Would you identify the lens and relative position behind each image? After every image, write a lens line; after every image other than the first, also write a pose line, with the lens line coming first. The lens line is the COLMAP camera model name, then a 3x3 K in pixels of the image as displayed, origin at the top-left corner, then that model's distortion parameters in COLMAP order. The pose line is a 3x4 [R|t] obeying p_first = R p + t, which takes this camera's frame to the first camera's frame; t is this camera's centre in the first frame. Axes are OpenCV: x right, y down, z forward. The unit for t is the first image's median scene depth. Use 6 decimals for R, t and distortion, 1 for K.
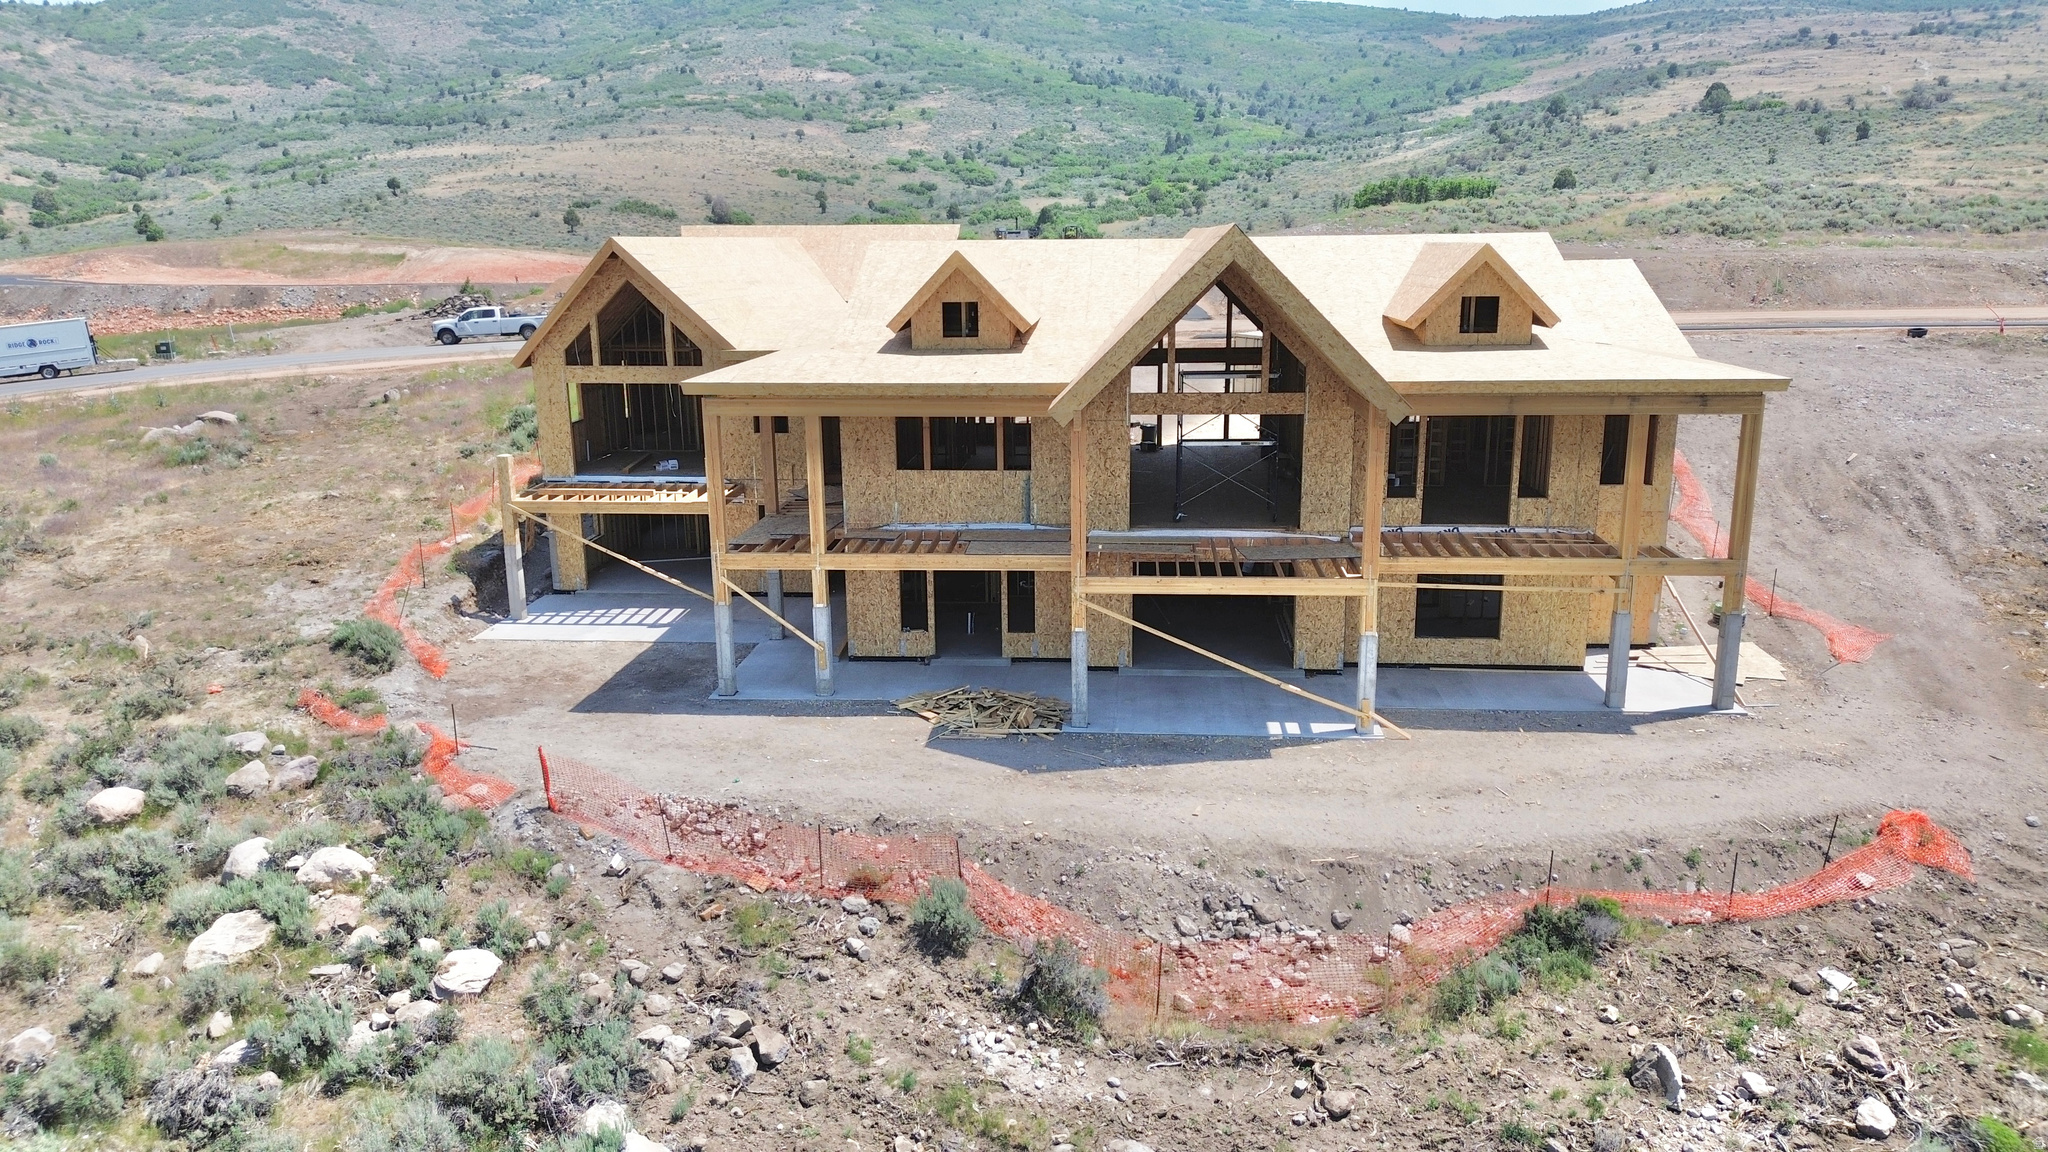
lens RADIAL K [[1441.8, 0, 1031.2], [0, 1441.8, 574.8], [0, 0, 1]] dist [0.078855, -0.081246]
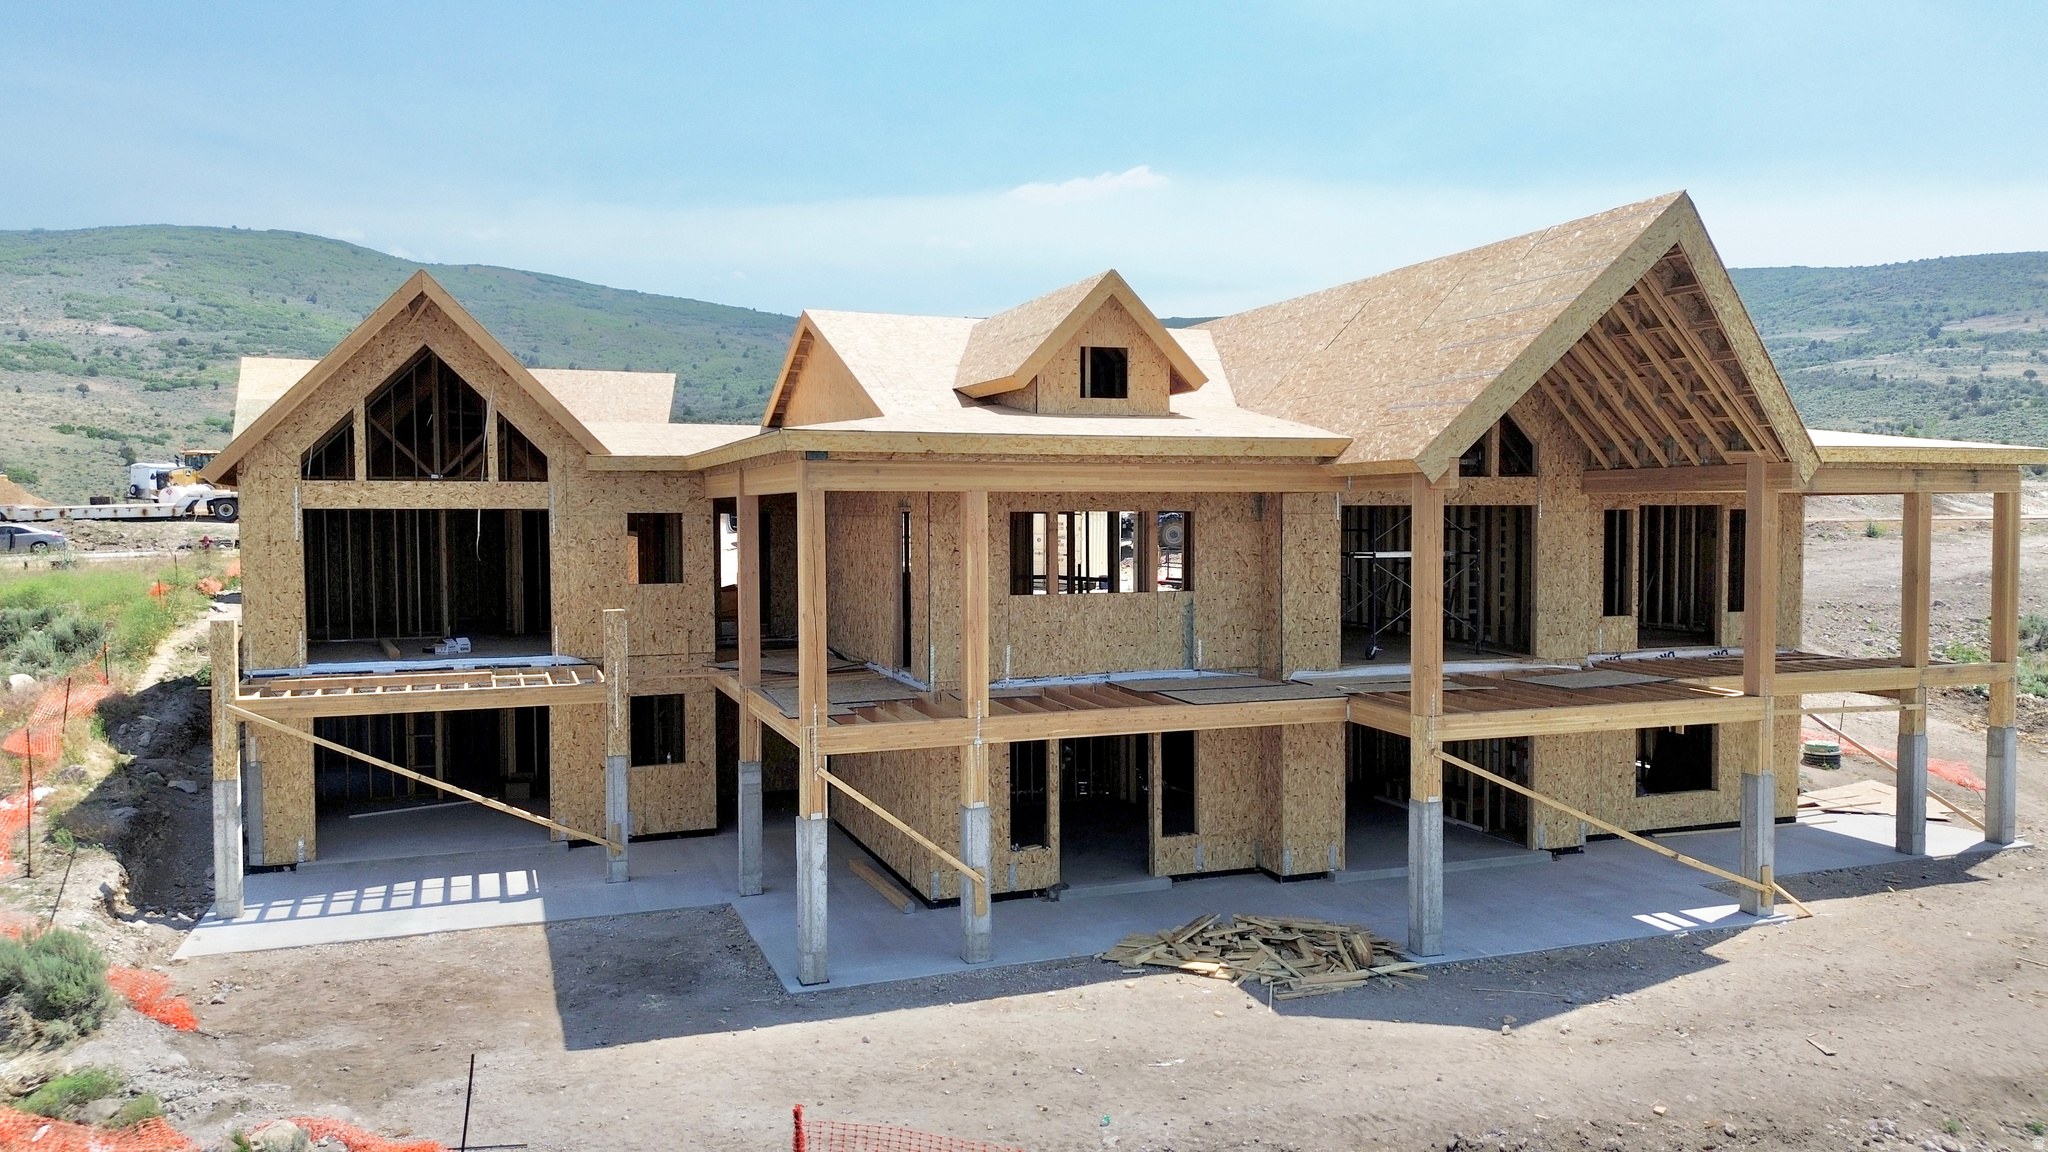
lens RADIAL K [[1441.8, 0, 1029.5], [0, 1441.8, 569.7], [0, 0, 1]] dist [0.078855, -0.081246]
pose [[0.906859, -0.010623, 0.421299, -0.362077], [0.091772, 0.980669, -0.172816, 0.029441], [-0.411320, 0.195383, 0.890304, 0.413141]]
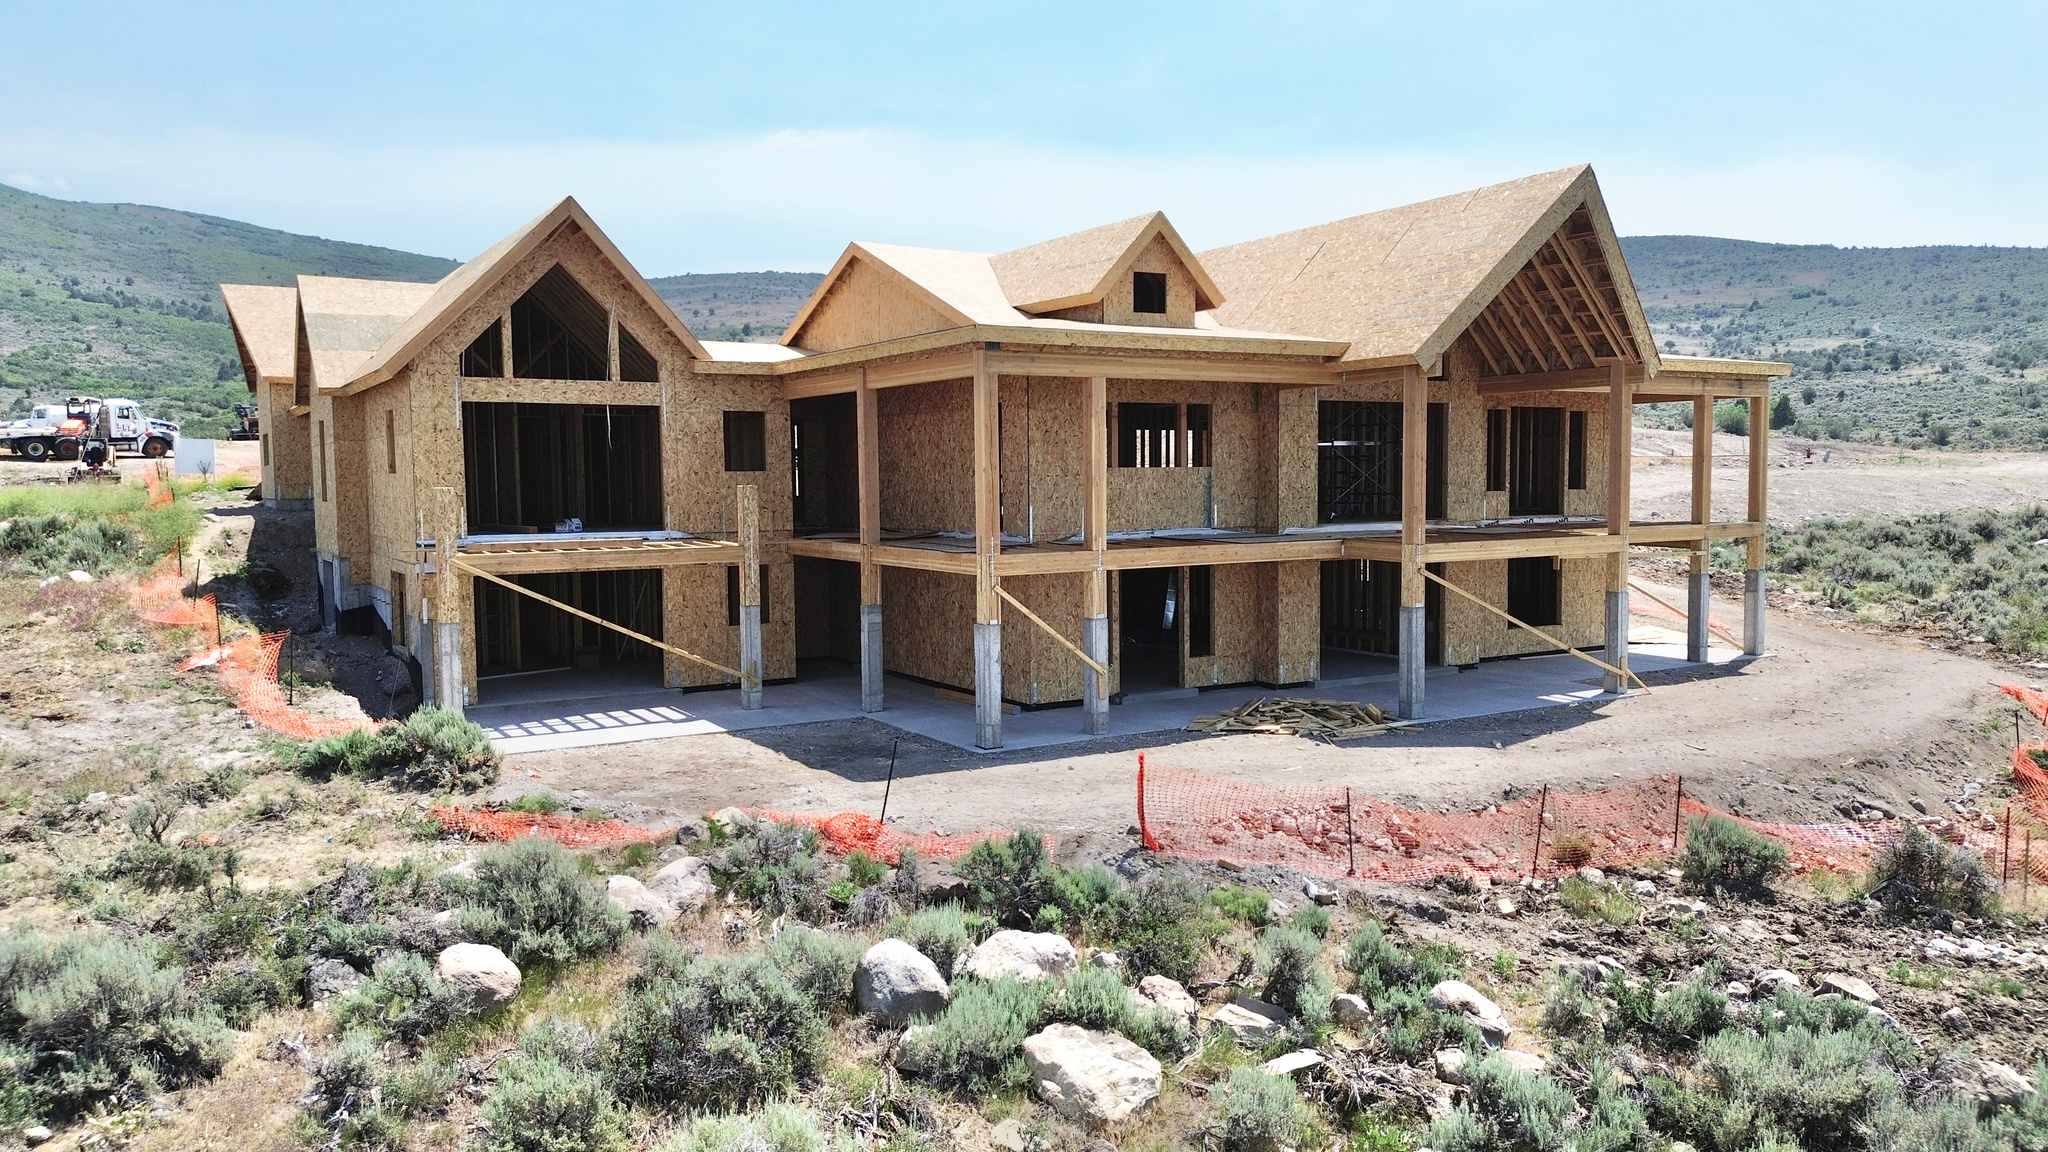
lens RADIAL K [[1441.8, 0, 1029.9], [0, 1441.8, 572.1], [0, 0, 1]] dist [0.078855, -0.081246]
pose [[0.811588, -0.037902, 0.582999, -0.609673], [0.135802, 0.982799, -0.125155, 0.086935], [-0.568228, 0.180746, 0.802775, 0.360679]]
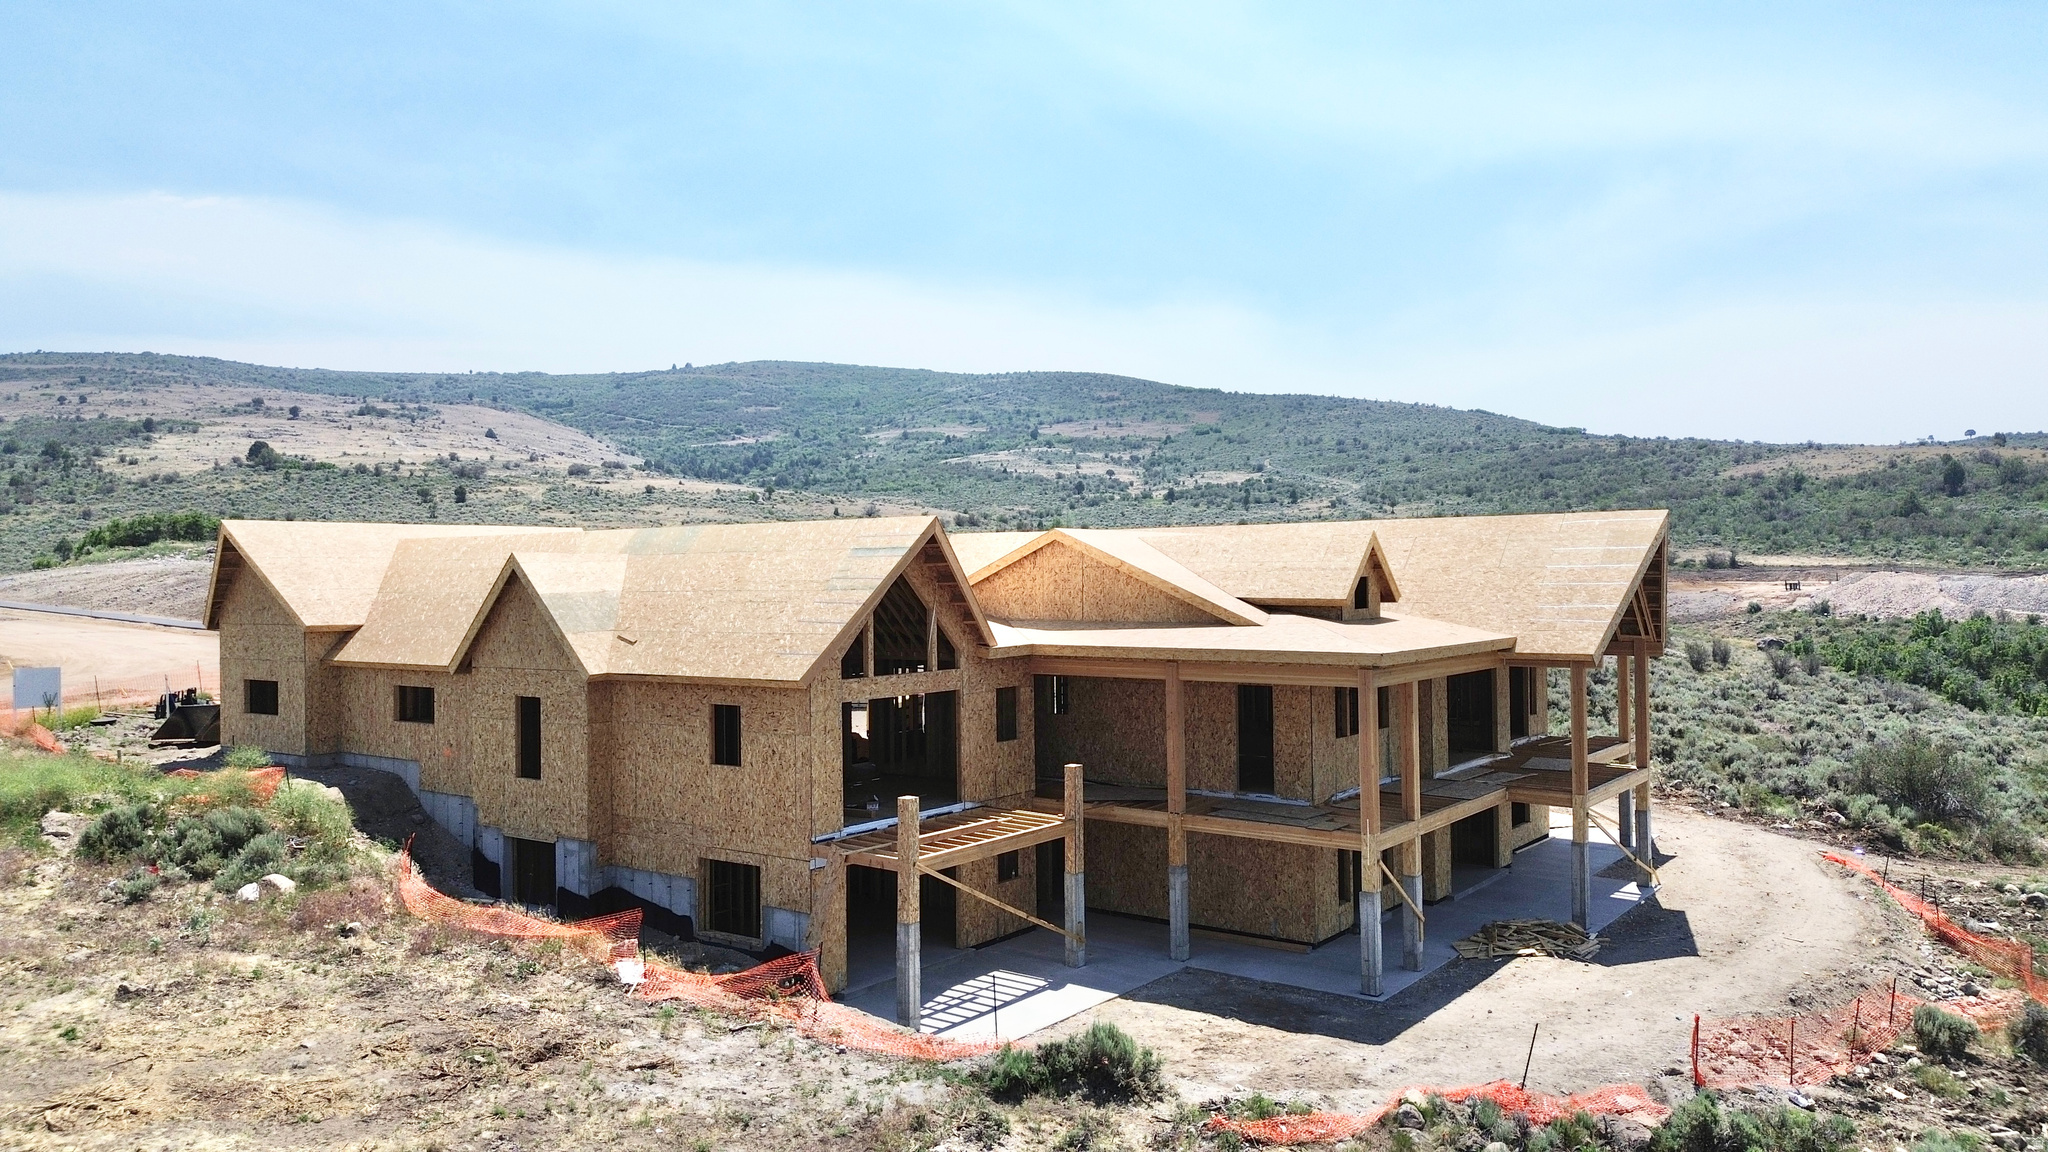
lens RADIAL K [[1441.8, 0, 1032.2], [0, 1441.8, 573.1], [0, 0, 1]] dist [0.078855, -0.081246]
pose [[0.536411, 0.003603, 0.843949, -1.073747], [0.198883, 0.971288, -0.130556, -0.096123], [-0.820188, 0.237879, 0.520293, 0.618414]]
